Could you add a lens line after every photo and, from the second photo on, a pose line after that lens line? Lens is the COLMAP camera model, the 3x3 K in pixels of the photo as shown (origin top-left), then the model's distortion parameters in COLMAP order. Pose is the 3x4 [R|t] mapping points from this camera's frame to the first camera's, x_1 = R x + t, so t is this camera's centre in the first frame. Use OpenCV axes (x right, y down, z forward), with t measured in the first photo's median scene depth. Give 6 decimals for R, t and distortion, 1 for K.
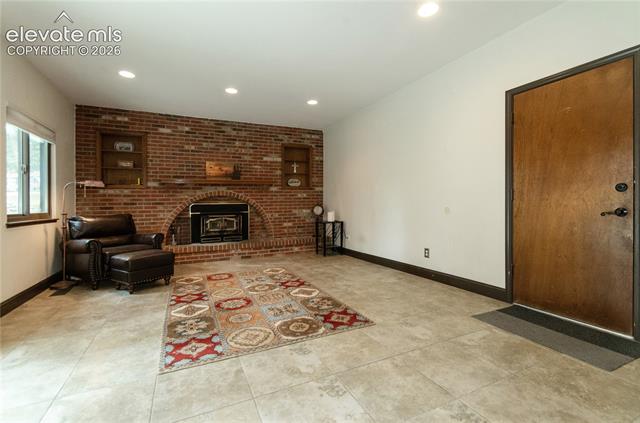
lens RADIAL K [[278.9, 0, 323.0], [0, 278.9, 202.7], [0, 0, 1]] dist [-0.000756, -0.000331]
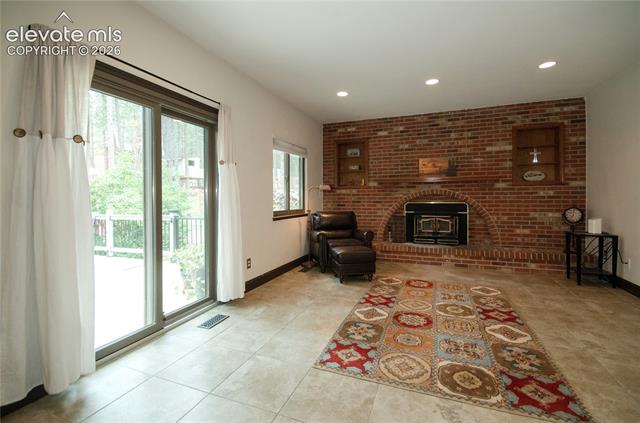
lens RADIAL K [[293.8, 0, 328.4], [0, 293.8, 195.2], [0, 0, 1]] dist [-0.009294, -0.000892]
pose [[0.687020, 0.006357, -0.726611, 0.114778], [-0.000841, 0.999968, 0.007953, -0.034295], [0.726638, -0.004853, 0.687003, 0.083592]]
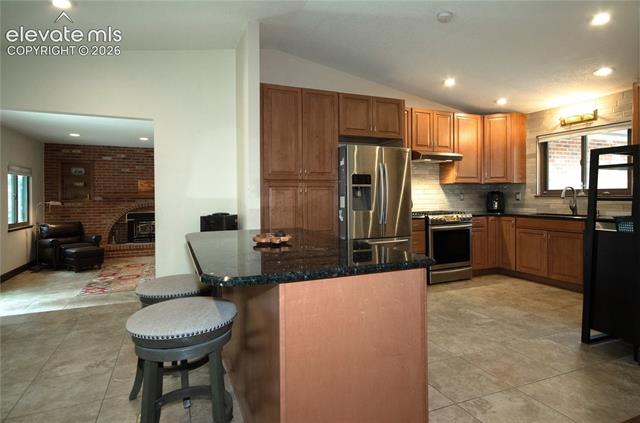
lens RADIAL K [[364.3, 0, 321.3], [0, 364.3, 197.3], [0, 0, 1]] dist [-0.000336, 0.000495]
pose [[0.996974, 0.006304, -0.077474, 0.637976], [-0.005573, 0.999938, 0.009640, -0.101410], [0.077530, -0.009179, 0.996948, -0.712283]]
